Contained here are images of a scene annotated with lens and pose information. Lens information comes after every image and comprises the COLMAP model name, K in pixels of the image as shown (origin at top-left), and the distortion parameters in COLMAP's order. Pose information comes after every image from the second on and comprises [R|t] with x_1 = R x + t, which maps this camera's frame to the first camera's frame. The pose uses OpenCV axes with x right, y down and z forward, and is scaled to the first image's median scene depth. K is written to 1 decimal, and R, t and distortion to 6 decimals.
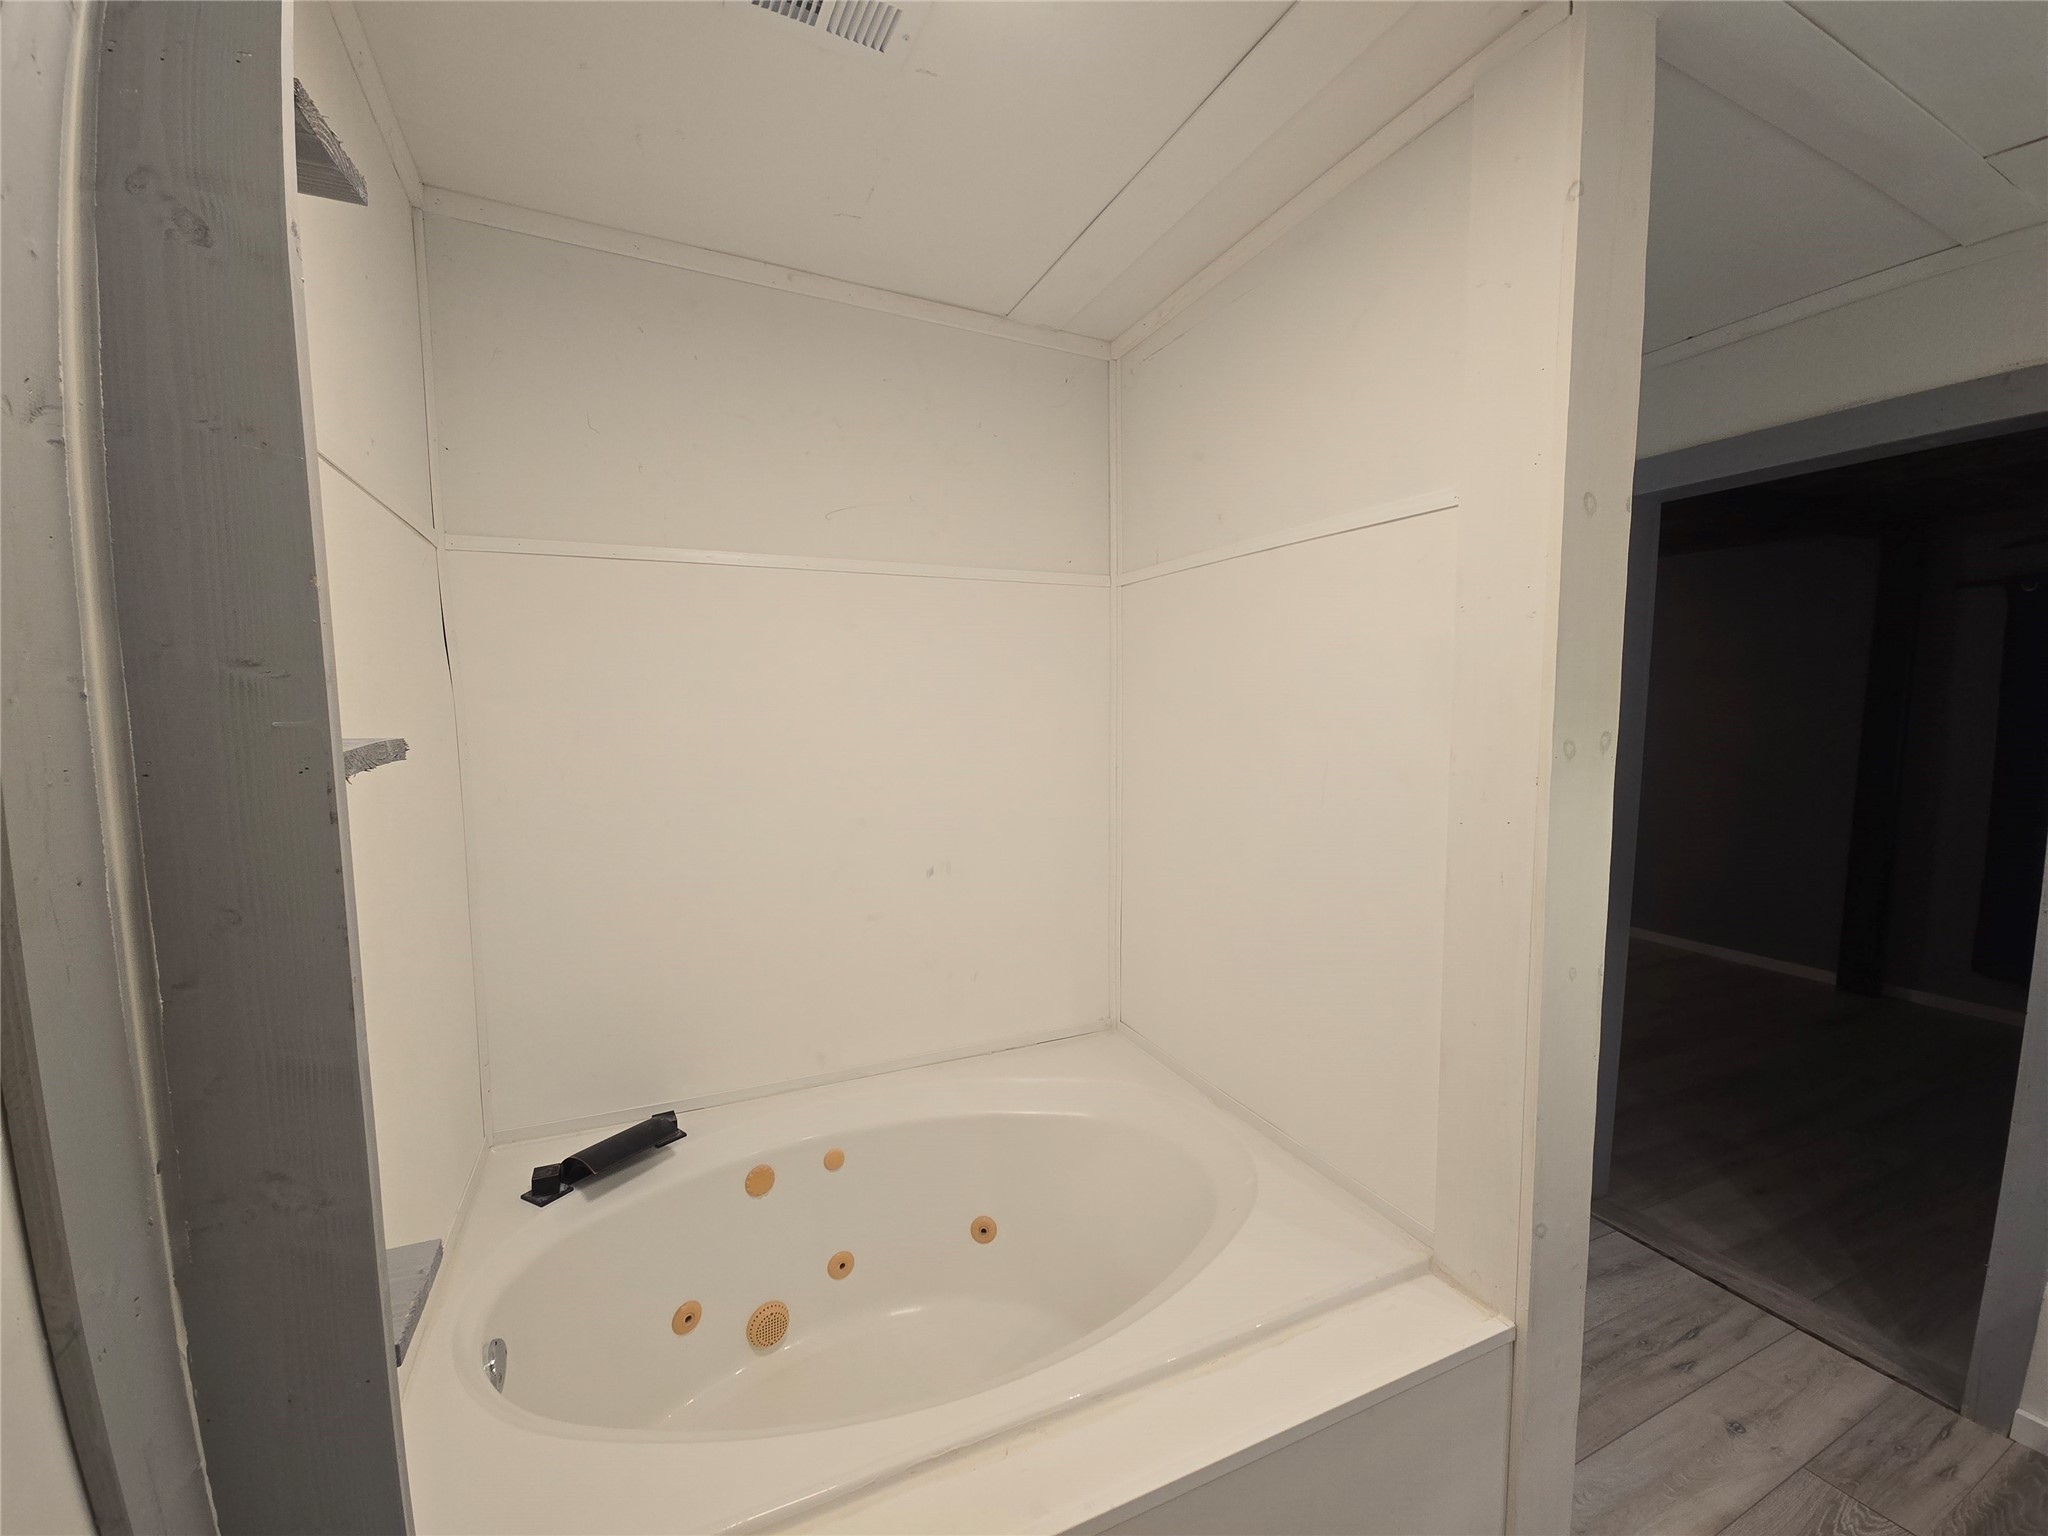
lens RADIAL K [[833.3, 0, 1020.4], [0, 833.3, 764.4], [0, 0, 1]] dist [0.004567, -0.004306]
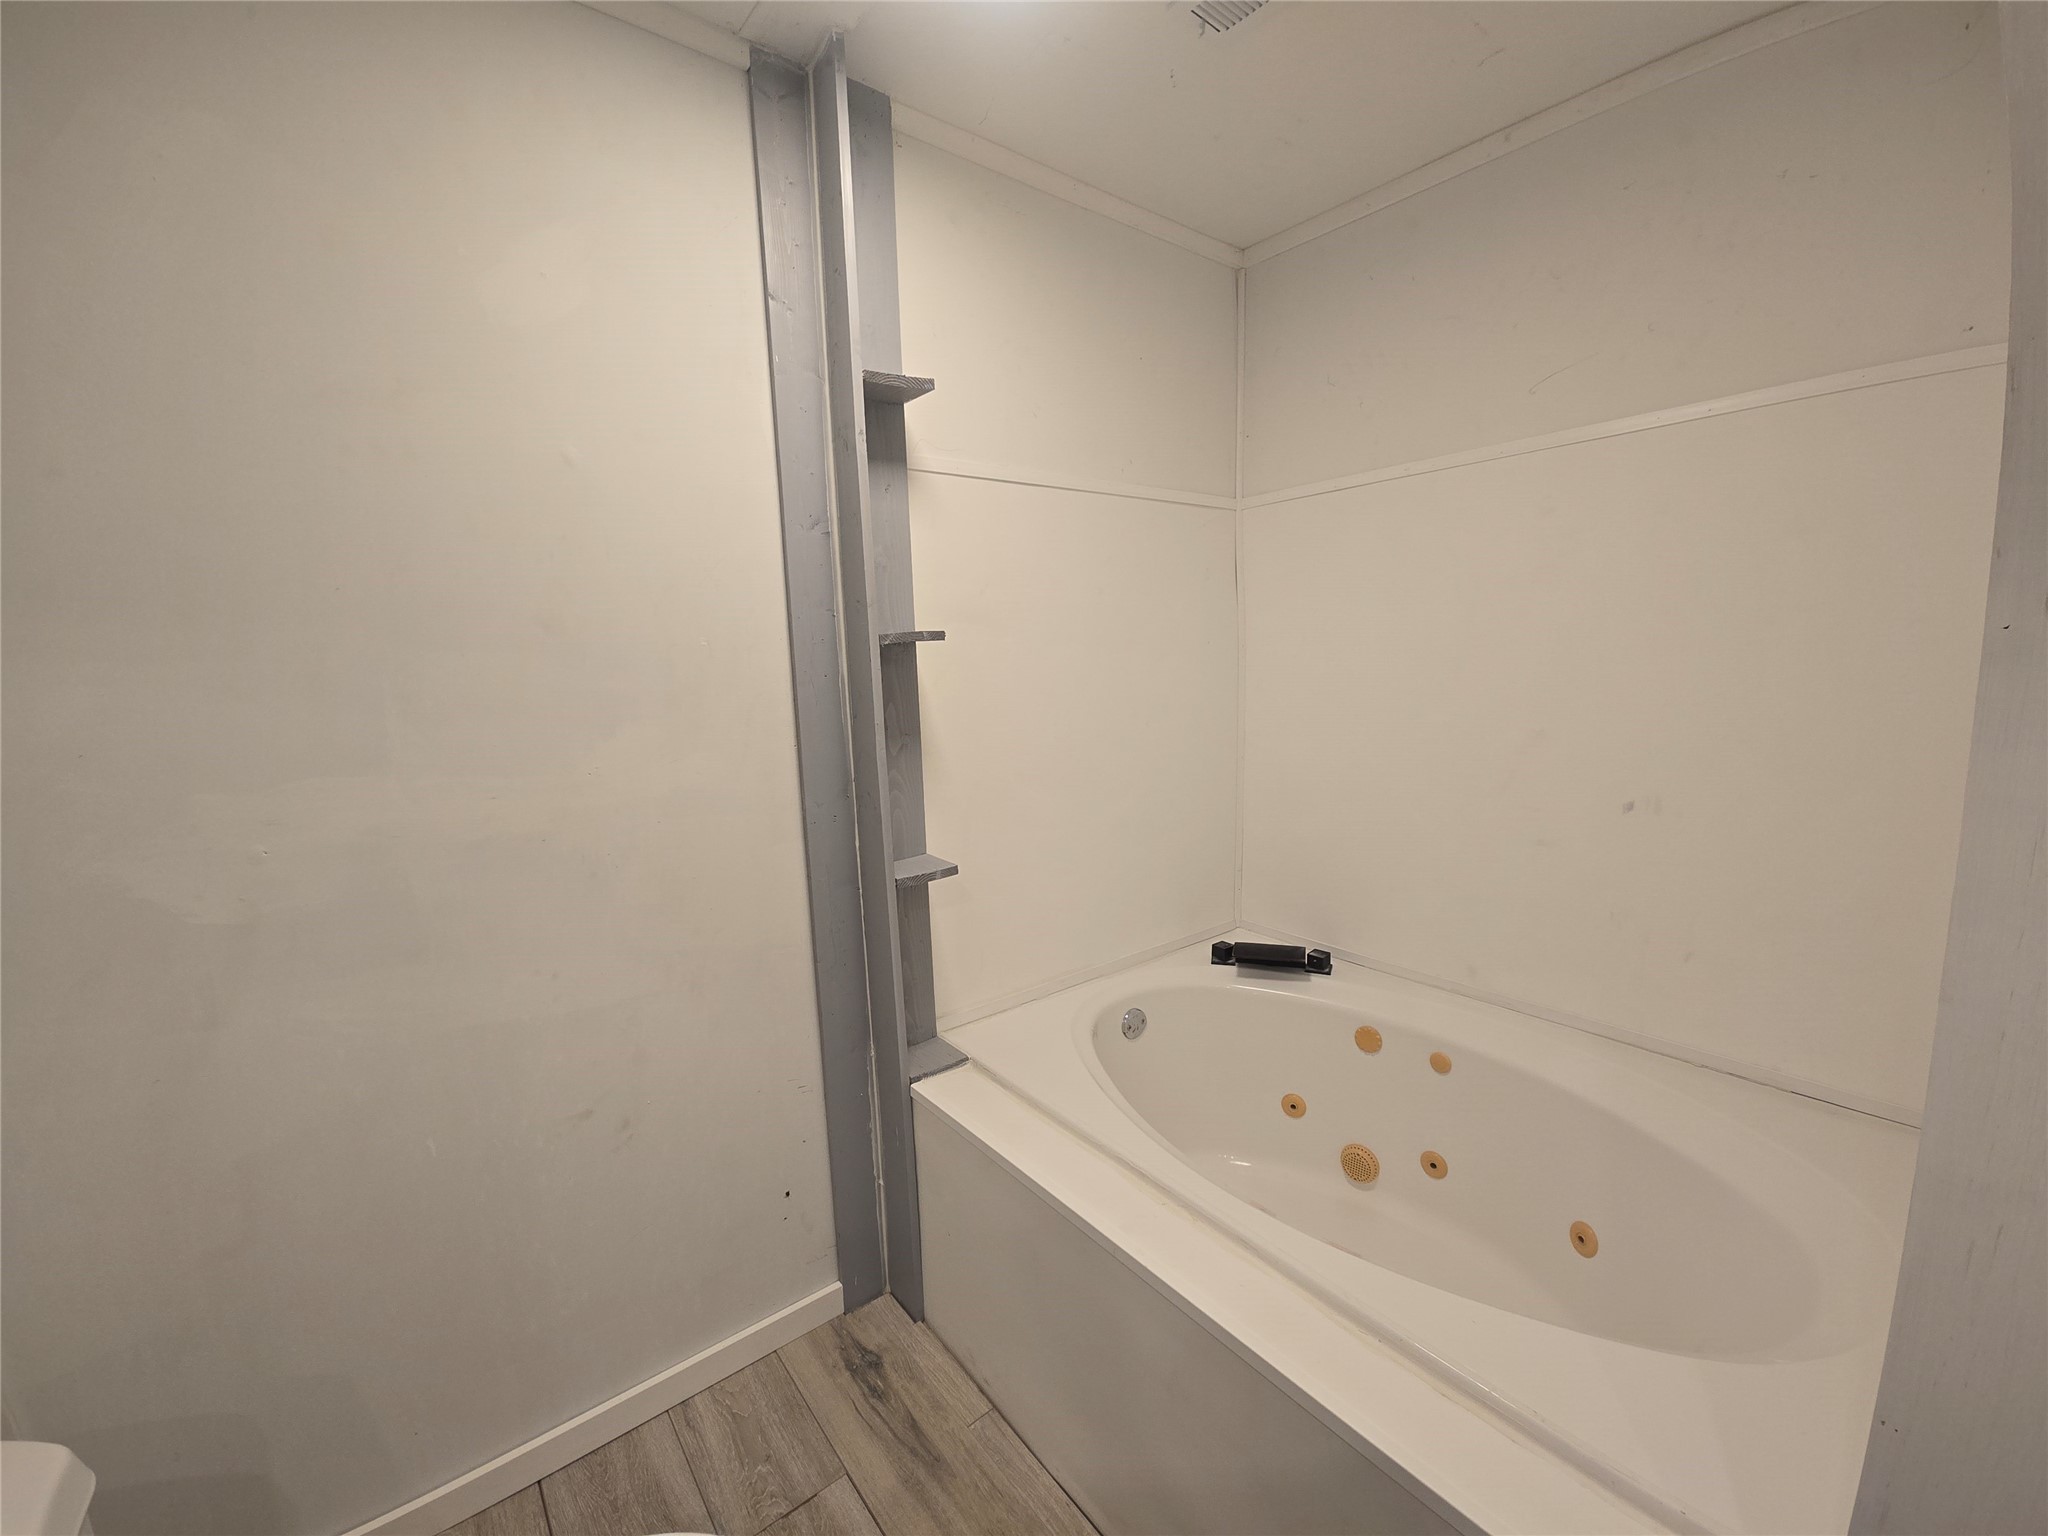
lens RADIAL K [[833.3, 0, 1030.6], [0, 833.3, 760.3], [0, 0, 1]] dist [0.004567, -0.004306]
pose [[0.233579, 0.119721, -0.964939, 0.634994], [-0.041399, 0.992716, 0.113146, 0.021633], [0.971456, 0.013519, 0.236833, 0.302729]]
